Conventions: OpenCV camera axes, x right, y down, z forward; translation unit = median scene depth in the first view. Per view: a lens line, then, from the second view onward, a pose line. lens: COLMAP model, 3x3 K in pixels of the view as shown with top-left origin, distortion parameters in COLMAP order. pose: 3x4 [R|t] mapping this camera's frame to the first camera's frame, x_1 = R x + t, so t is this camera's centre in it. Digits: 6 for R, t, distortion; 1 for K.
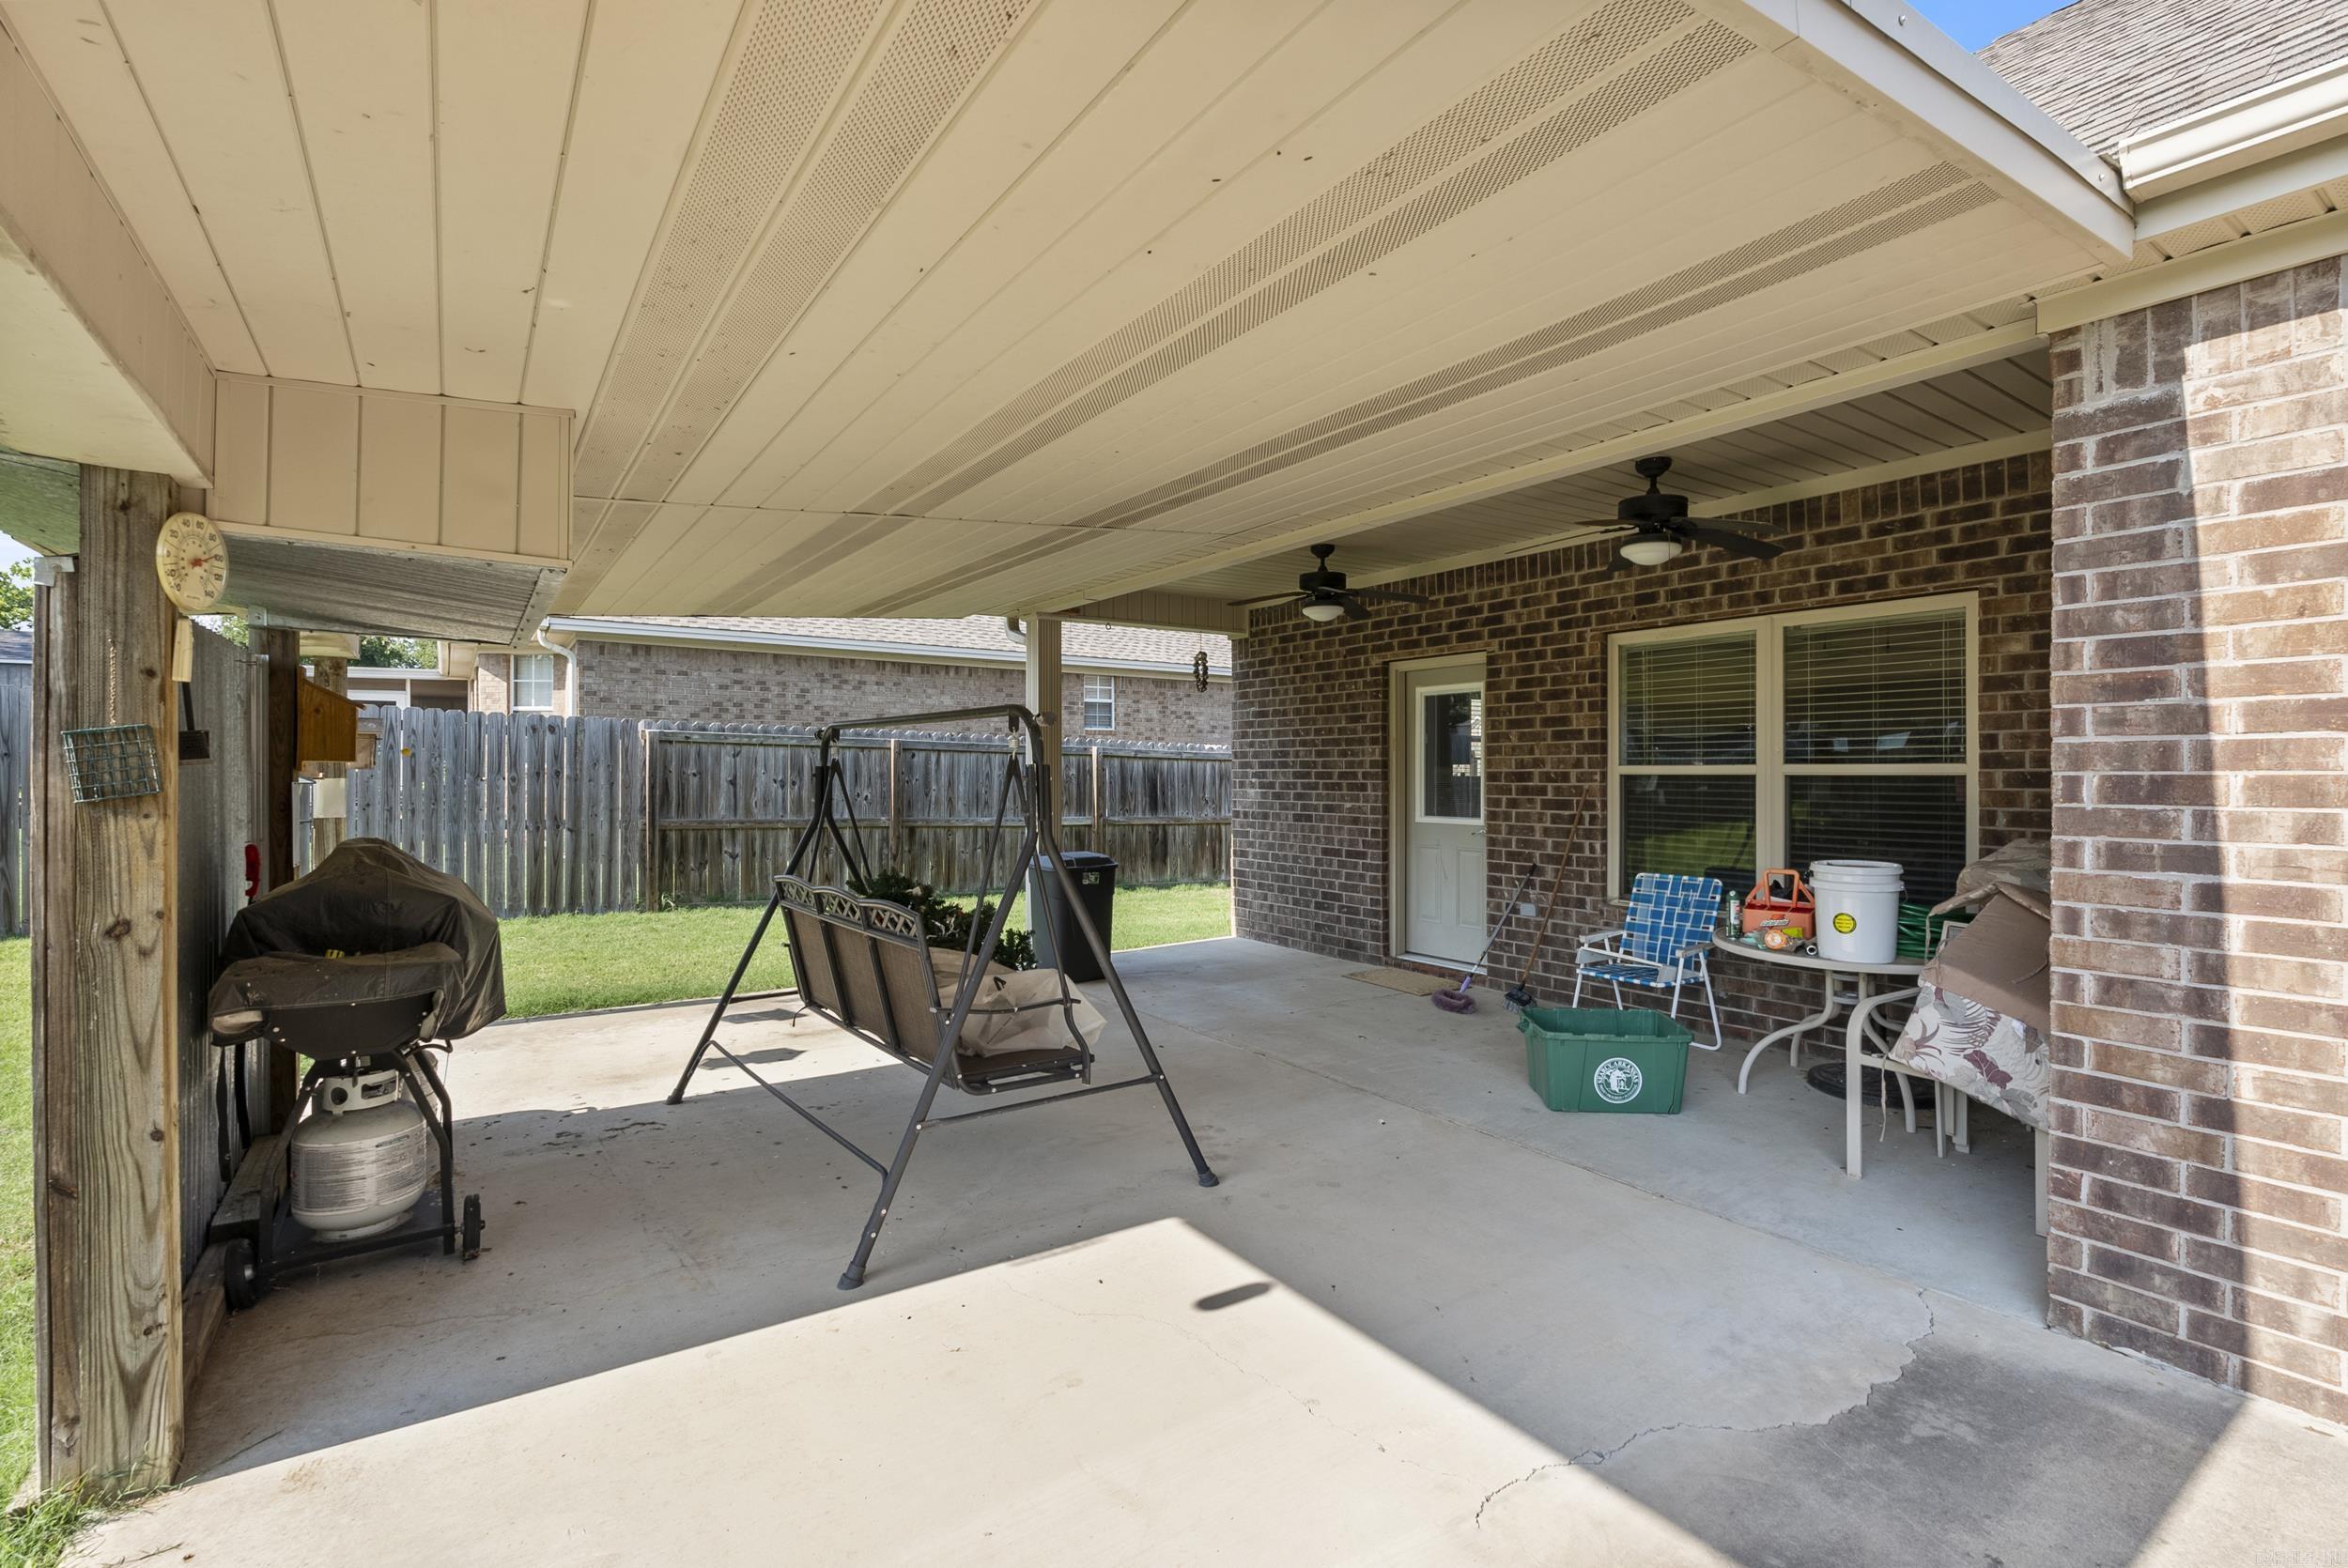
lens RADIAL K [[1058.2, 0, 1174.0], [0, 1058.2, 784.0], [0, 0, 1]] dist [-0.008236, -0.000012]
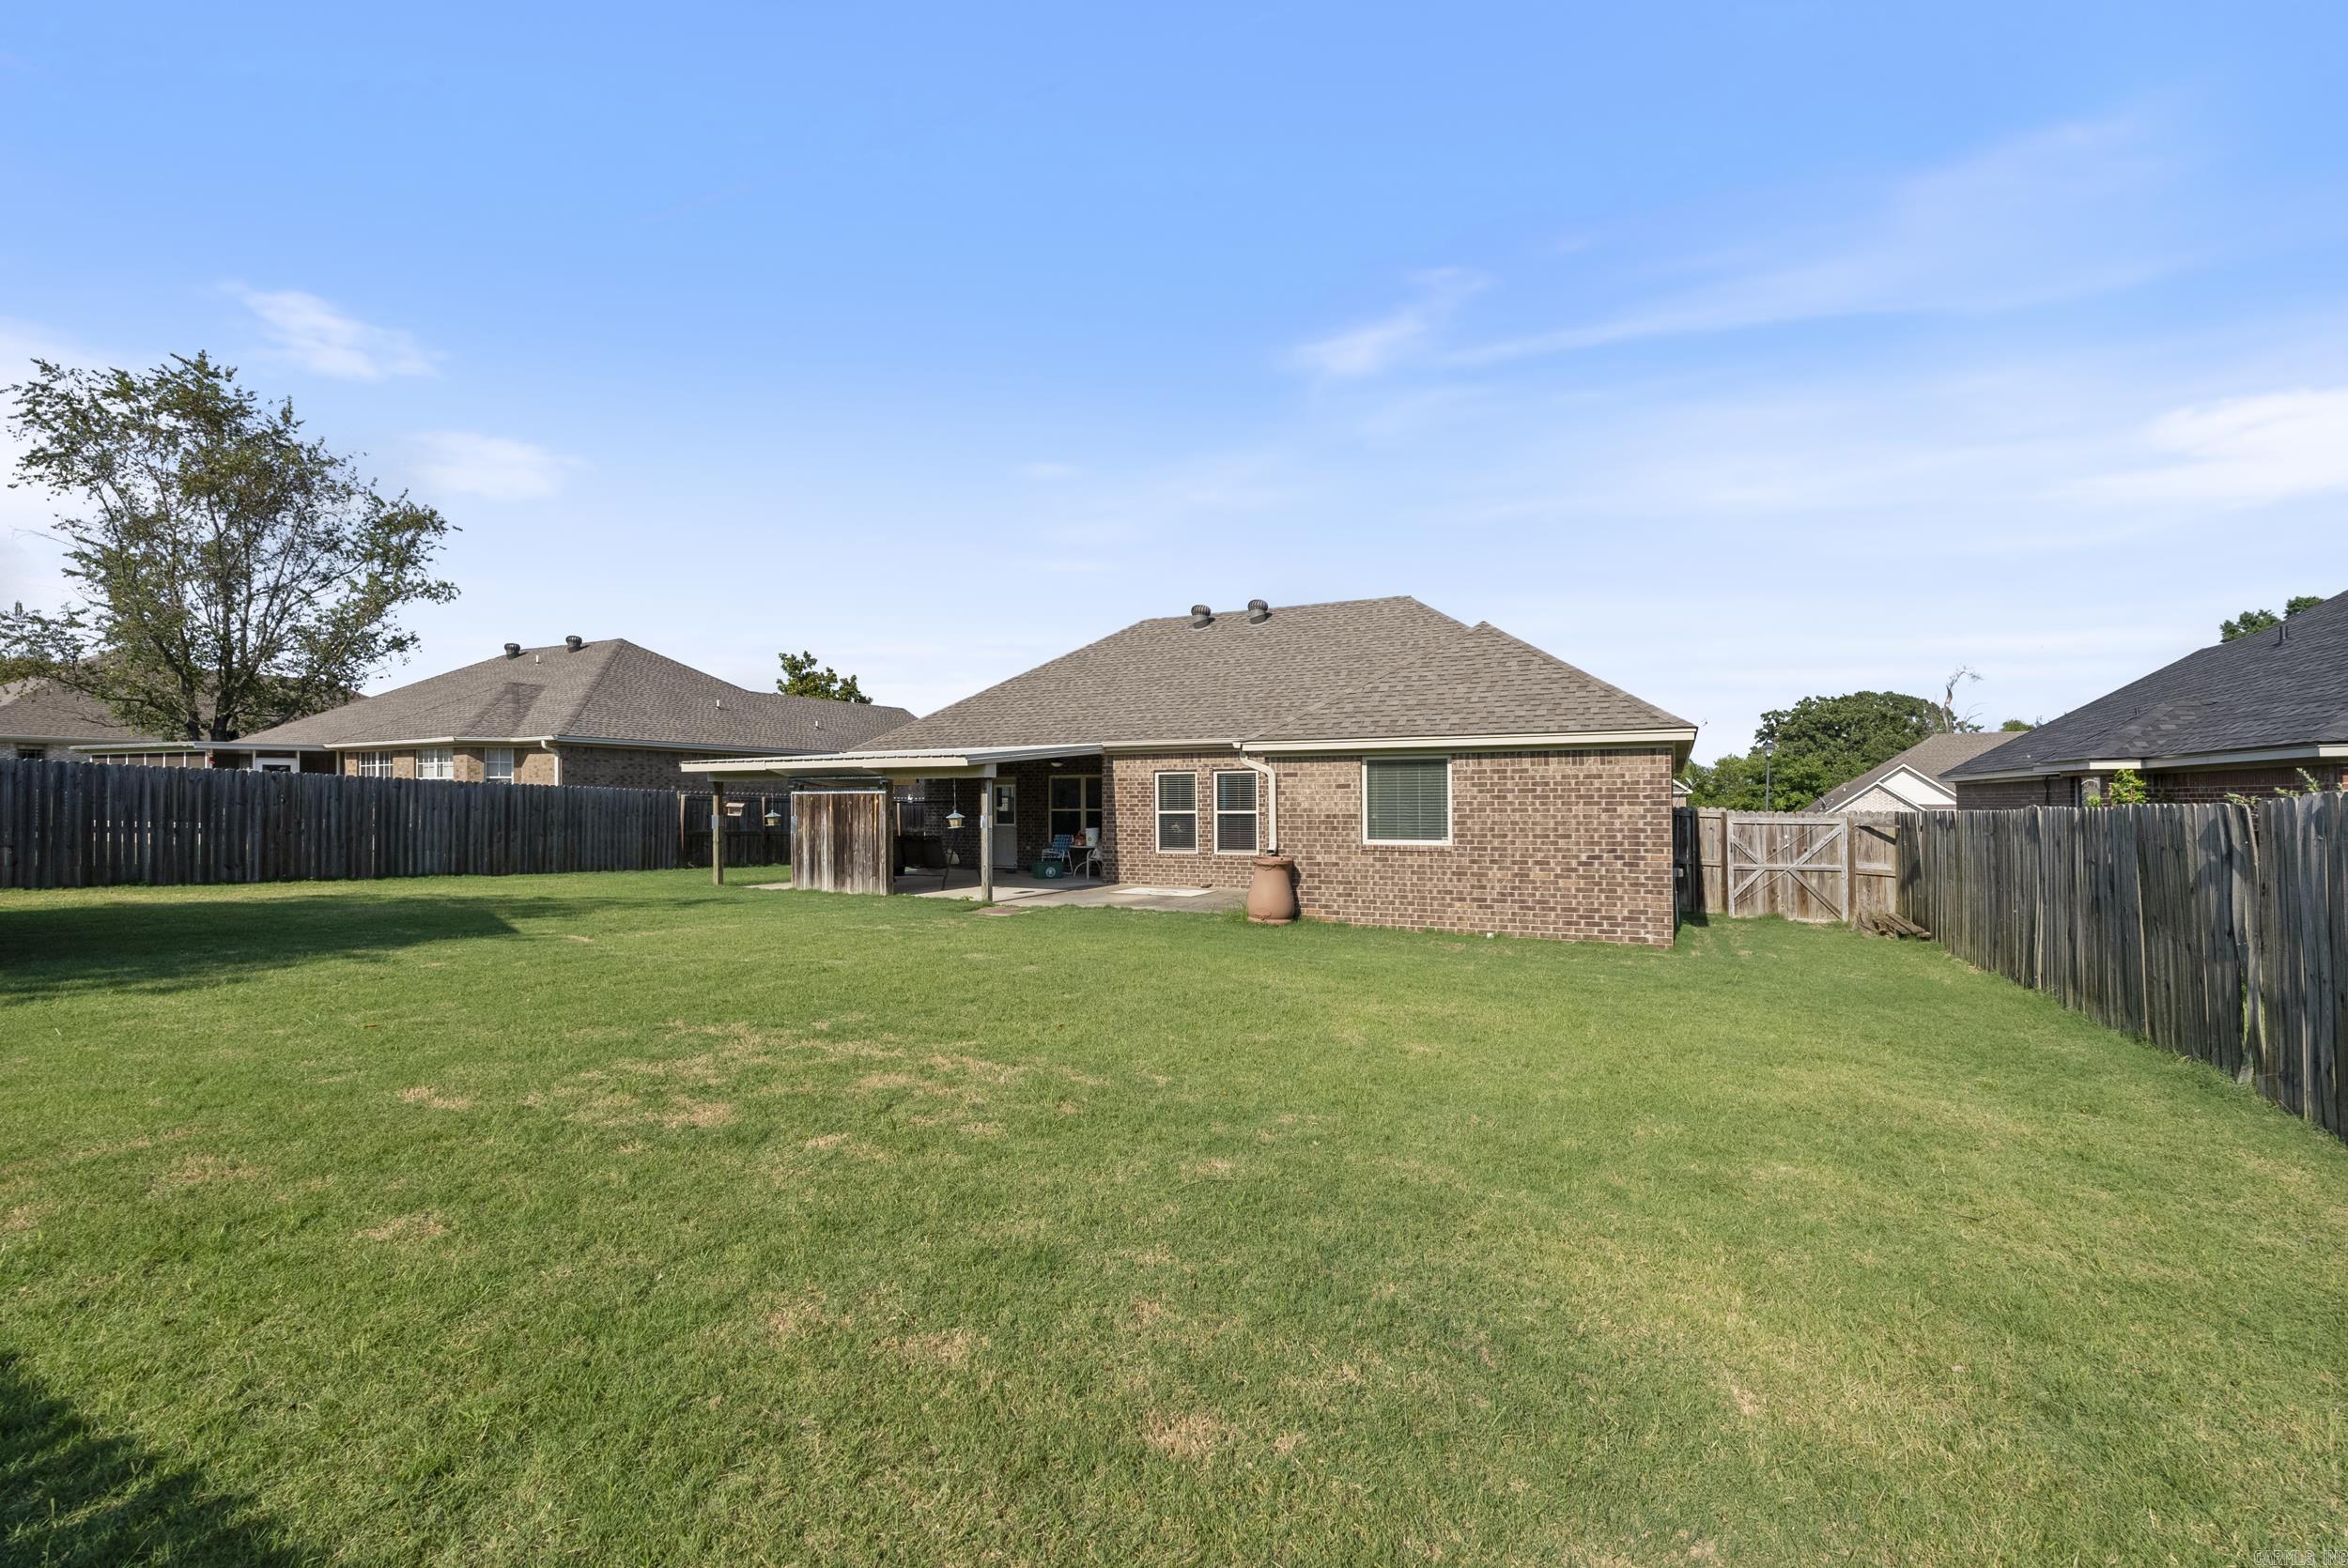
lens RADIAL K [[1058.2, 0, 1174.0], [0, 1058.2, 784.0], [0, 0, 1]] dist [-0.008236, -0.000012]
pose [[0.873820, 0.005474, 0.486218, -1.715999], [0.009177, 0.999573, -0.027746, 0.004156], [-0.486162, 0.028708, 0.873397, -4.176089]]
